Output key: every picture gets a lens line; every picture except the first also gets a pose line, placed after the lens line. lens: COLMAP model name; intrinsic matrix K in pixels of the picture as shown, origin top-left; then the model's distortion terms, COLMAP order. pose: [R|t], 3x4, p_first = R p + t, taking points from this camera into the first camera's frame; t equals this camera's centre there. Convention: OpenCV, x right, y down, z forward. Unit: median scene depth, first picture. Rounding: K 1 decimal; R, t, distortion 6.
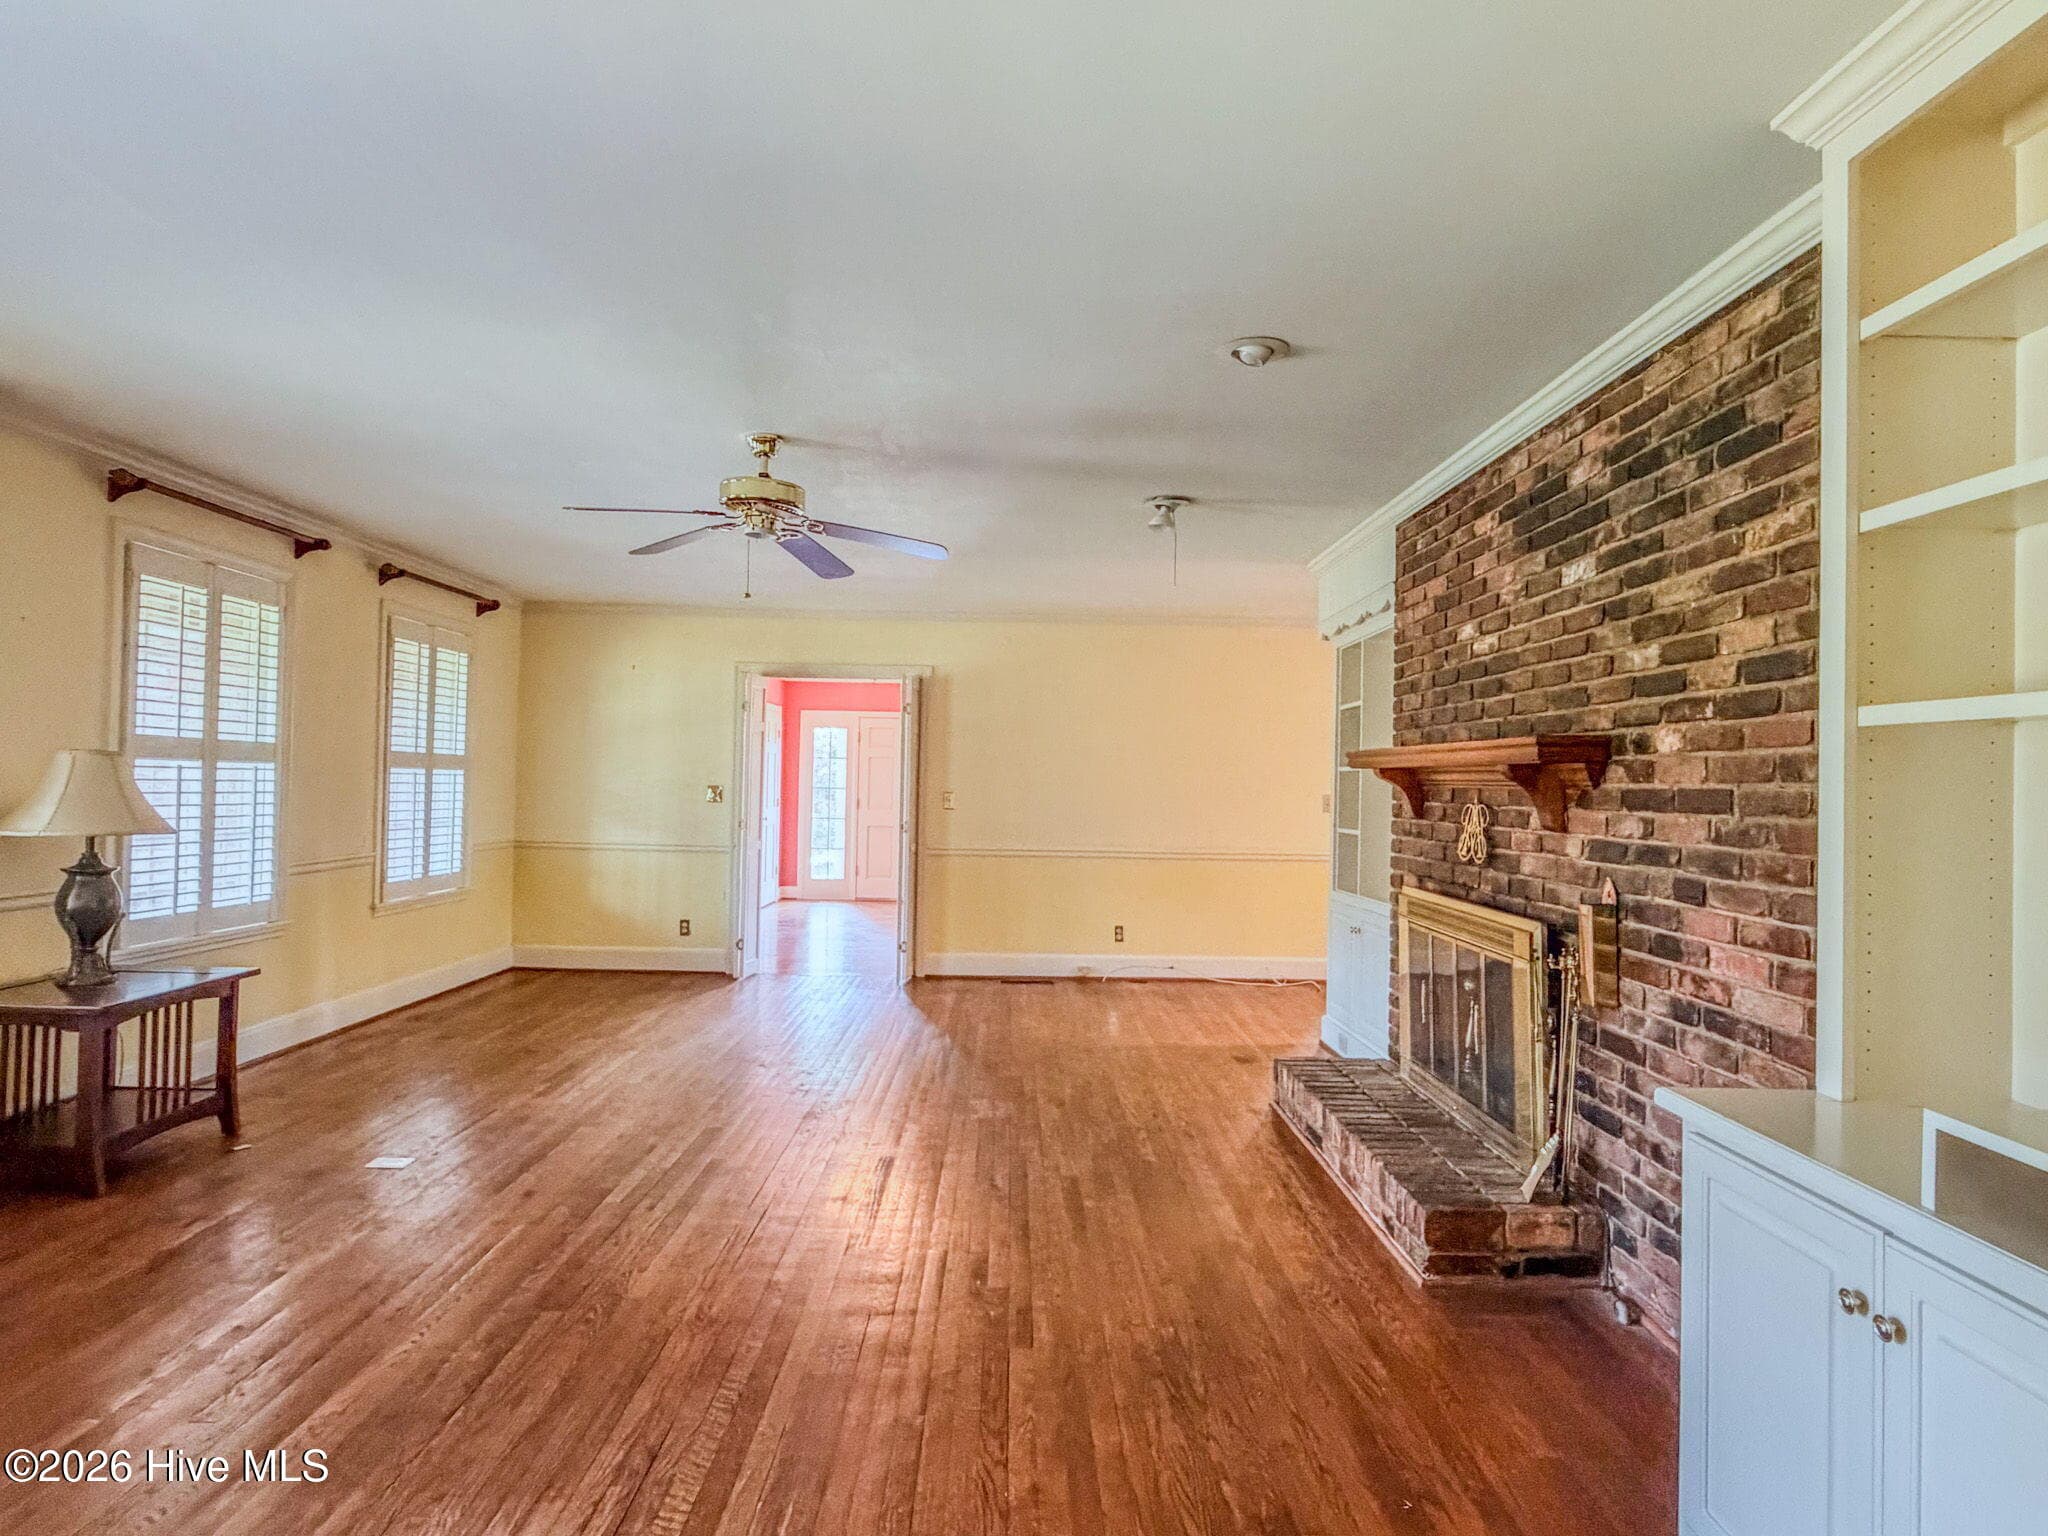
lens RADIAL K [[1115.6, 0, 1018.8], [0, 1115.6, 772.4], [0, 0, 1]] dist [0.007807, 0.000301]
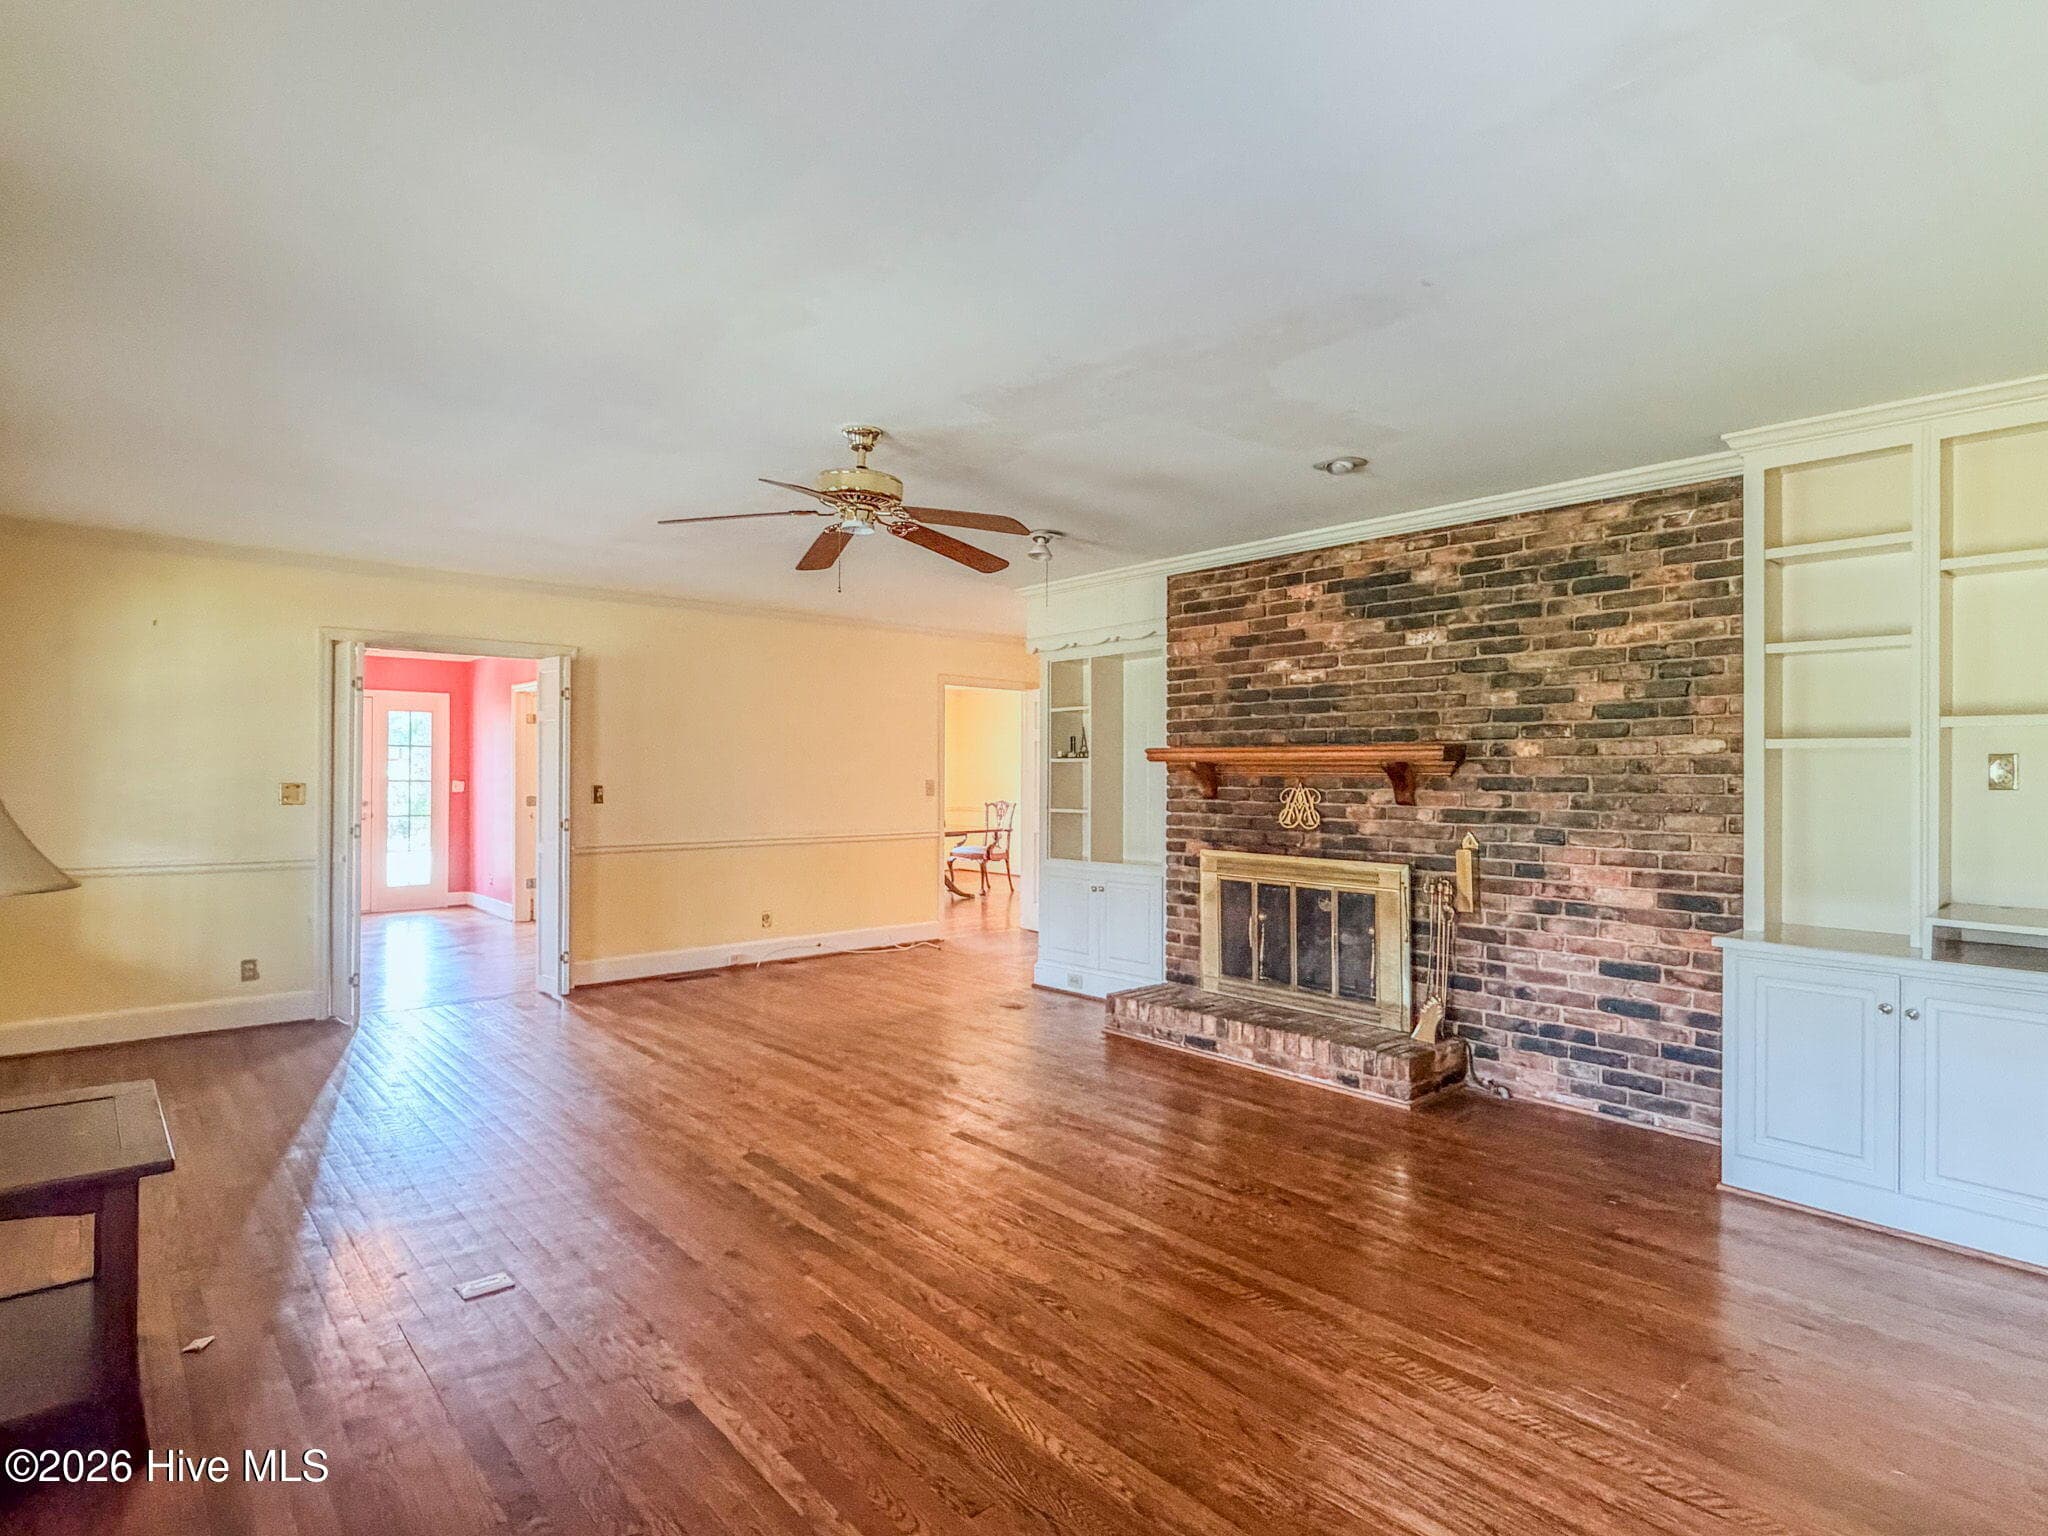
lens RADIAL K [[1071.4, 0, 1024.8], [0, 1071.4, 773.3], [0, 0, 1]] dist [0.003663, -0.000750]
pose [[0.755262, -0.015910, 0.655230, -0.990410], [0.002873, 0.999776, 0.020965, -0.025951], [-0.655417, -0.013952, 0.755138, 0.259183]]
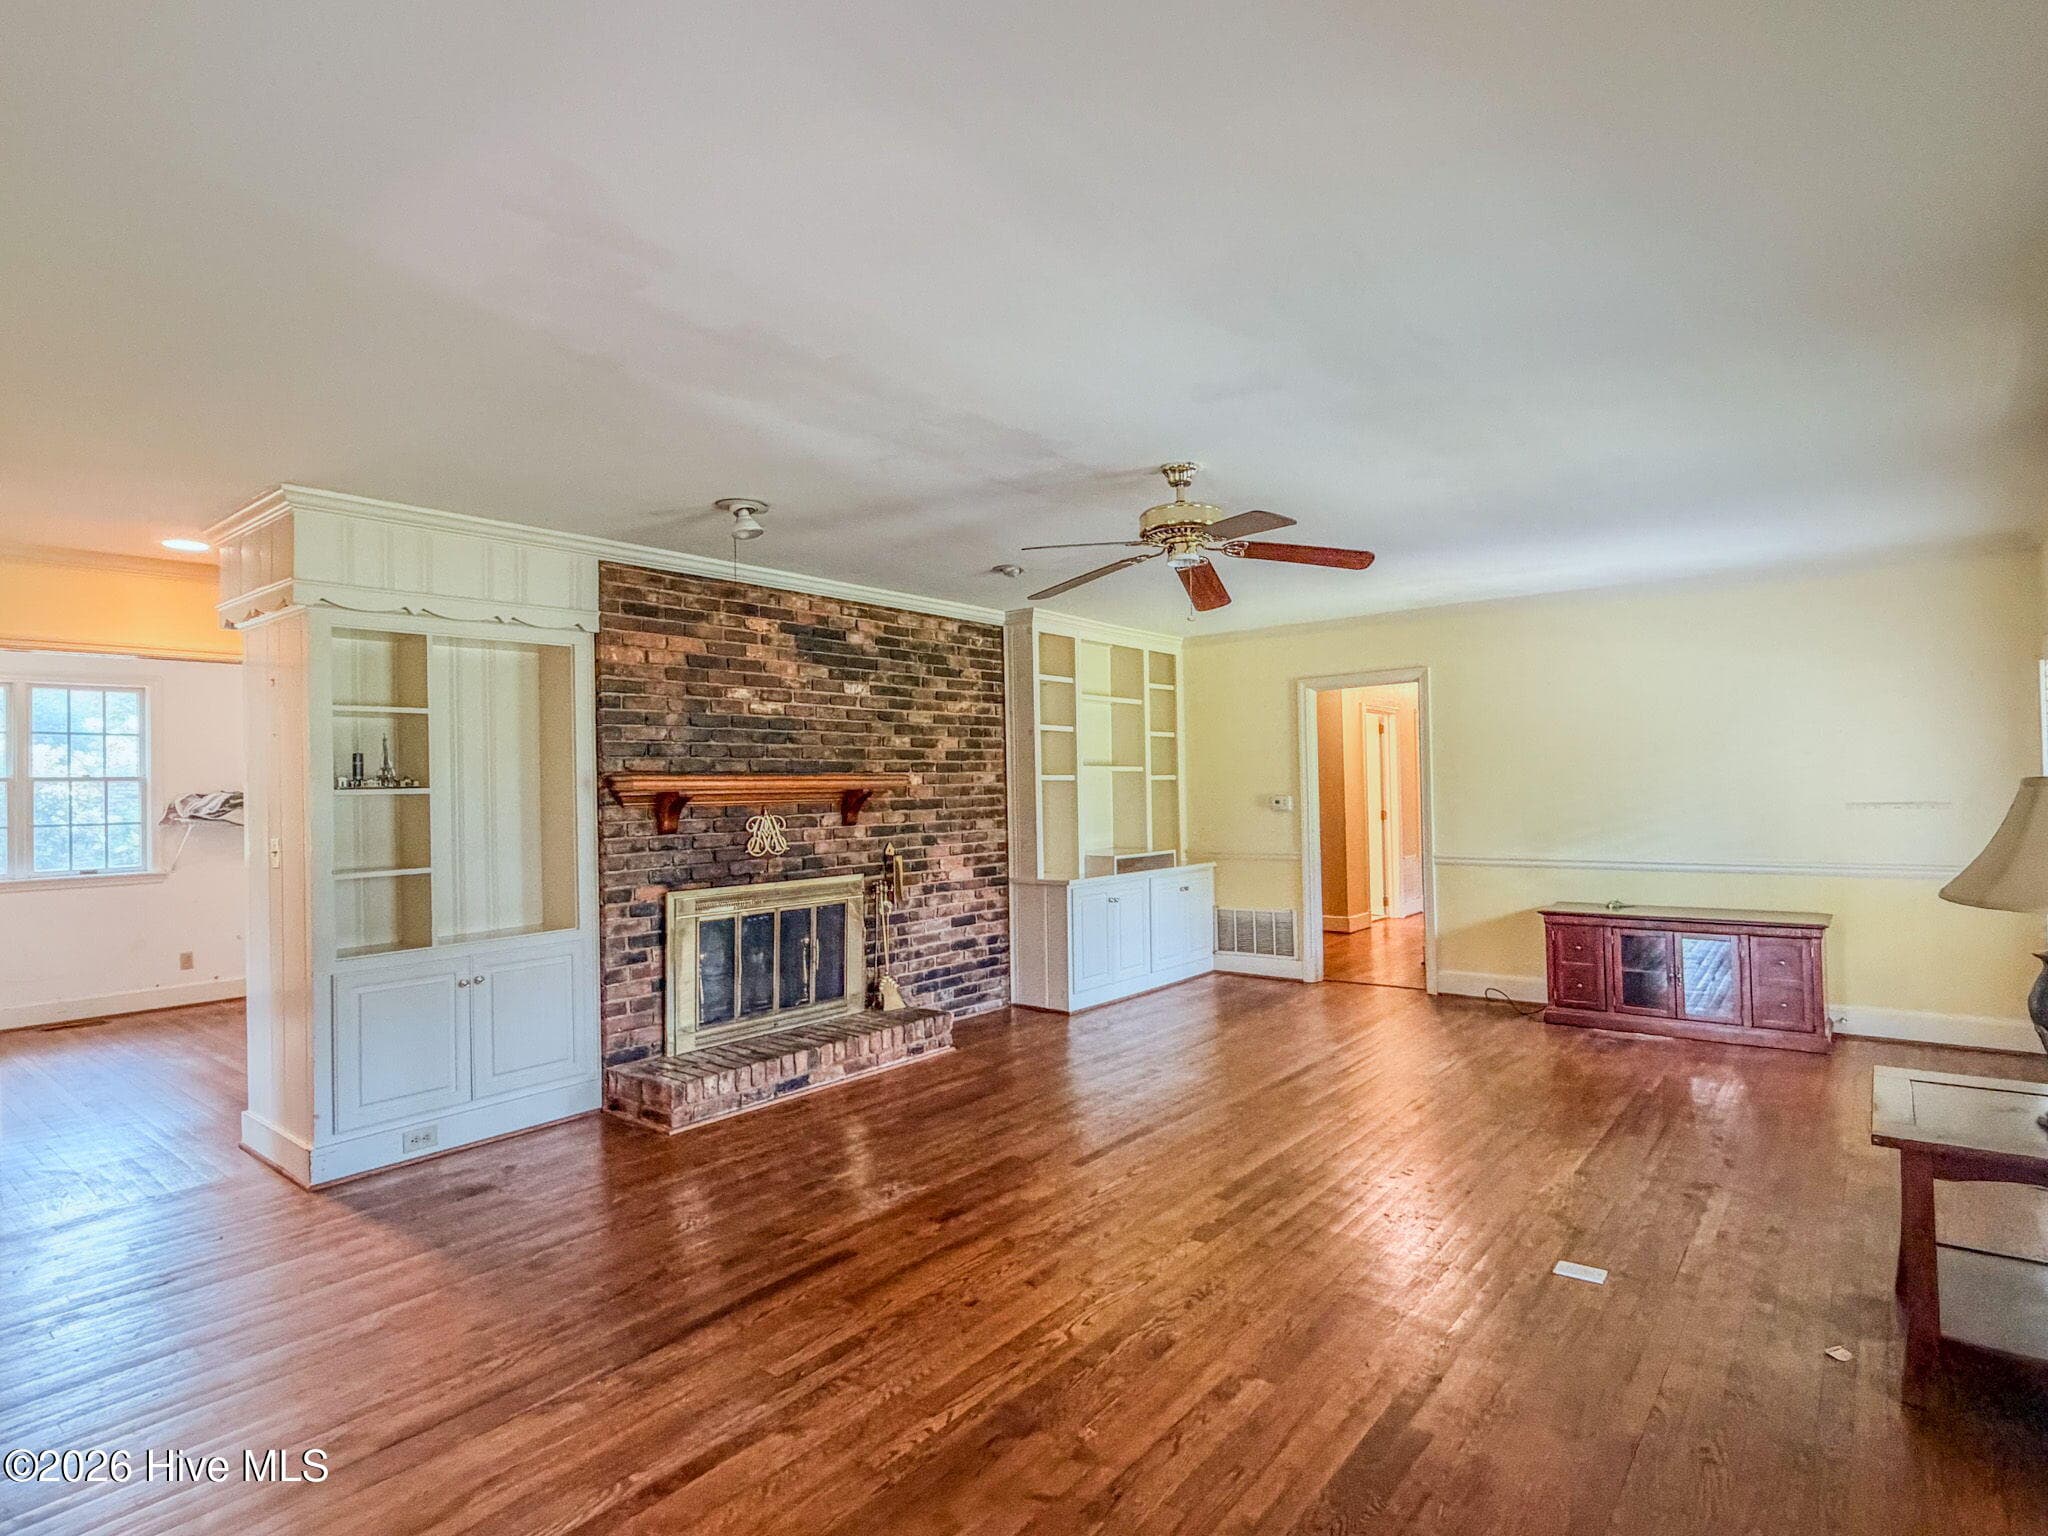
lens RADIAL K [[1071.4, 0, 1017.8], [0, 1071.4, 777.0], [0, 0, 1]] dist [0.003663, -0.000750]
pose [[-0.771037, 0.004914, 0.636771, -0.971397], [0.000282, 0.999973, -0.007377, -0.015493], [-0.636790, -0.005508, -0.771017, 2.460858]]
